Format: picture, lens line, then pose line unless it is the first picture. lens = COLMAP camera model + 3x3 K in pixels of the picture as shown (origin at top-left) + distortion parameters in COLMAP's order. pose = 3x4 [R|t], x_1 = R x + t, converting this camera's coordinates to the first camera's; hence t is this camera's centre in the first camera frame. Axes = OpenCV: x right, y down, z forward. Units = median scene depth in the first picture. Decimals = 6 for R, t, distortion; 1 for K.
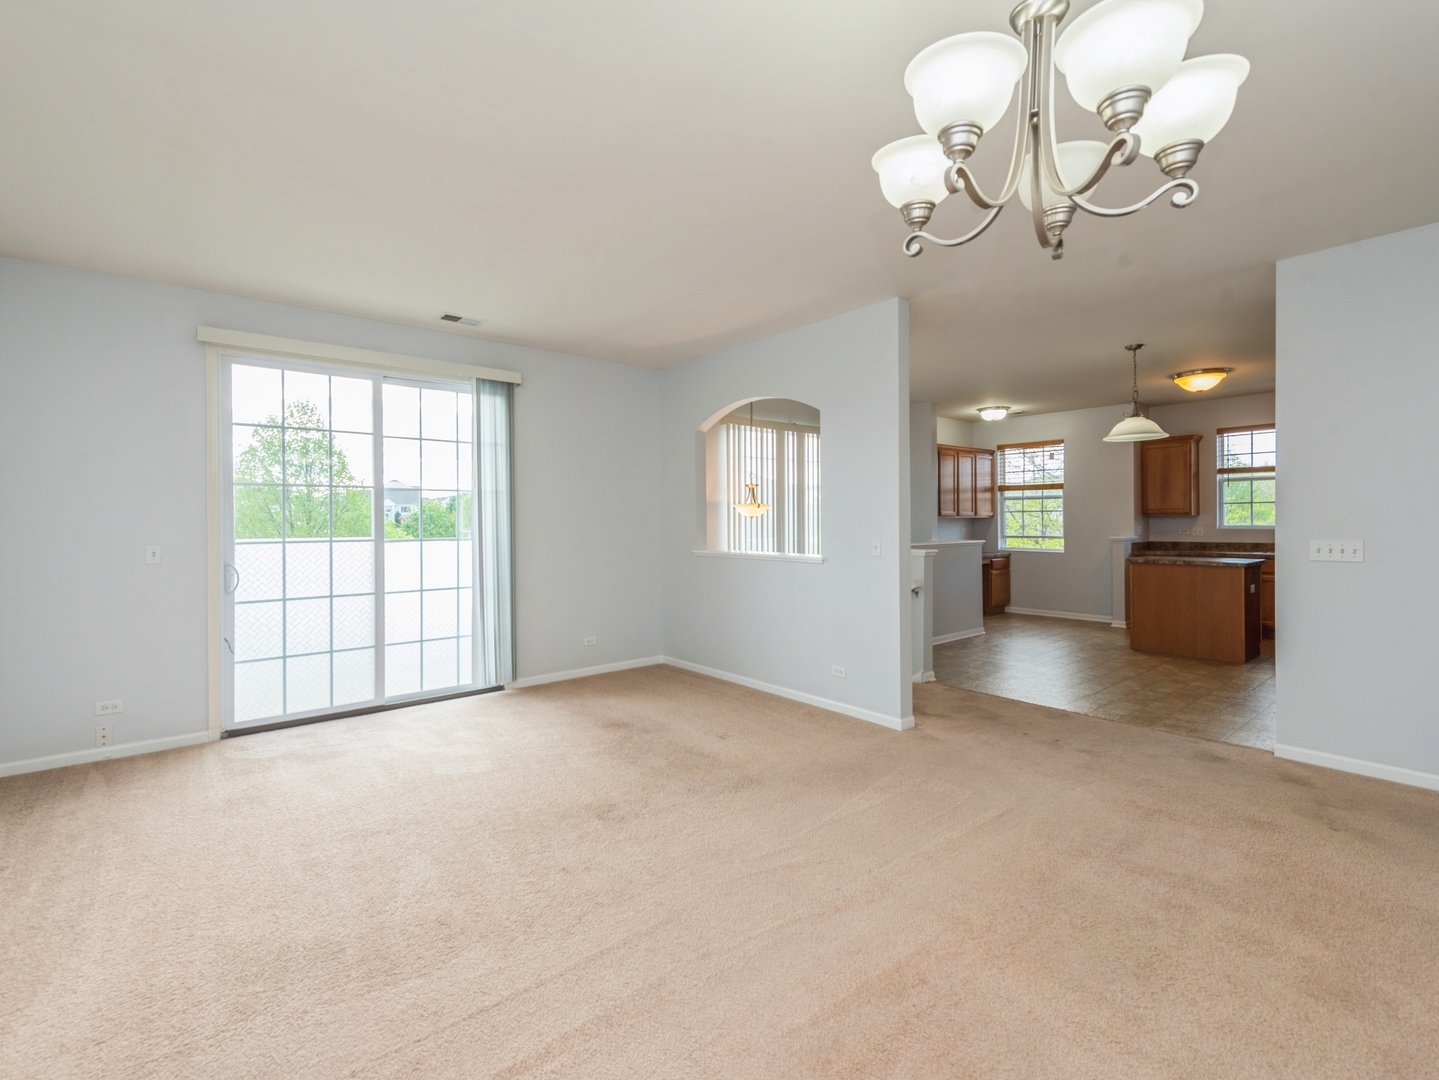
lens RADIAL K [[643.0, 0, 719.3], [0, 643.0, 524.0], [0, 0, 1]] dist [0.001559, -0.000080]
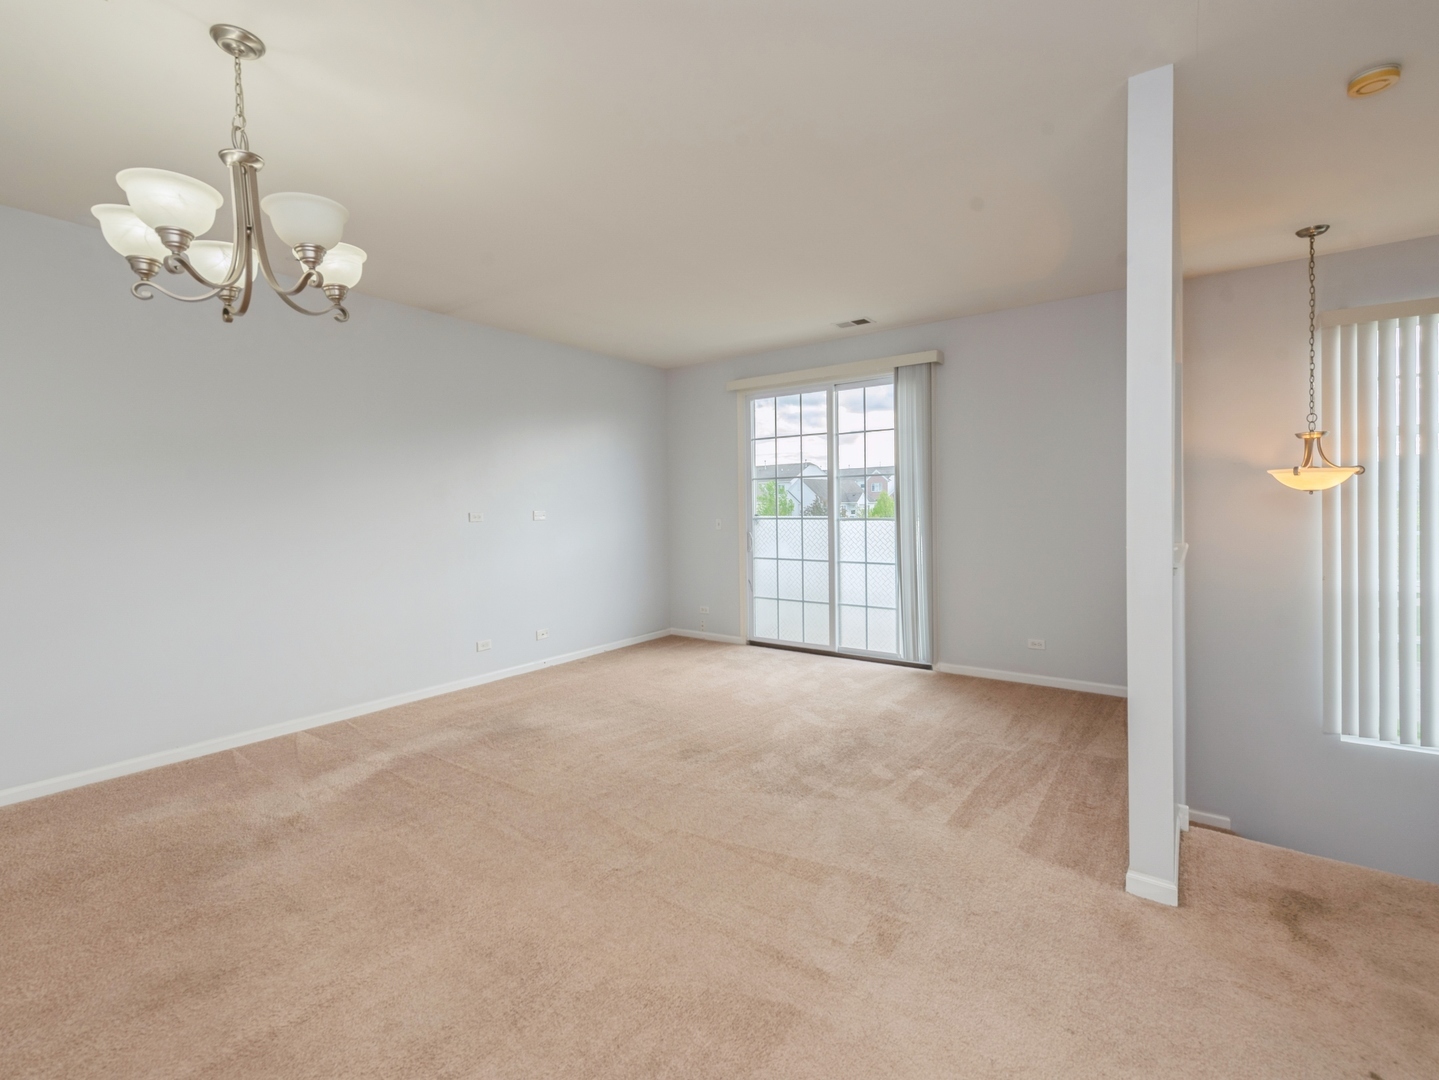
lens RADIAL K [[643.0, 0, 719.3], [0, 643.0, 524.0], [0, 0, 1]] dist [0.001559, -0.000080]
pose [[0.258584, 0.025011, -0.965665, 0.611106], [0.005652, 0.999608, 0.027404, -0.000198], [0.965972, -0.012544, 0.258341, 0.470696]]
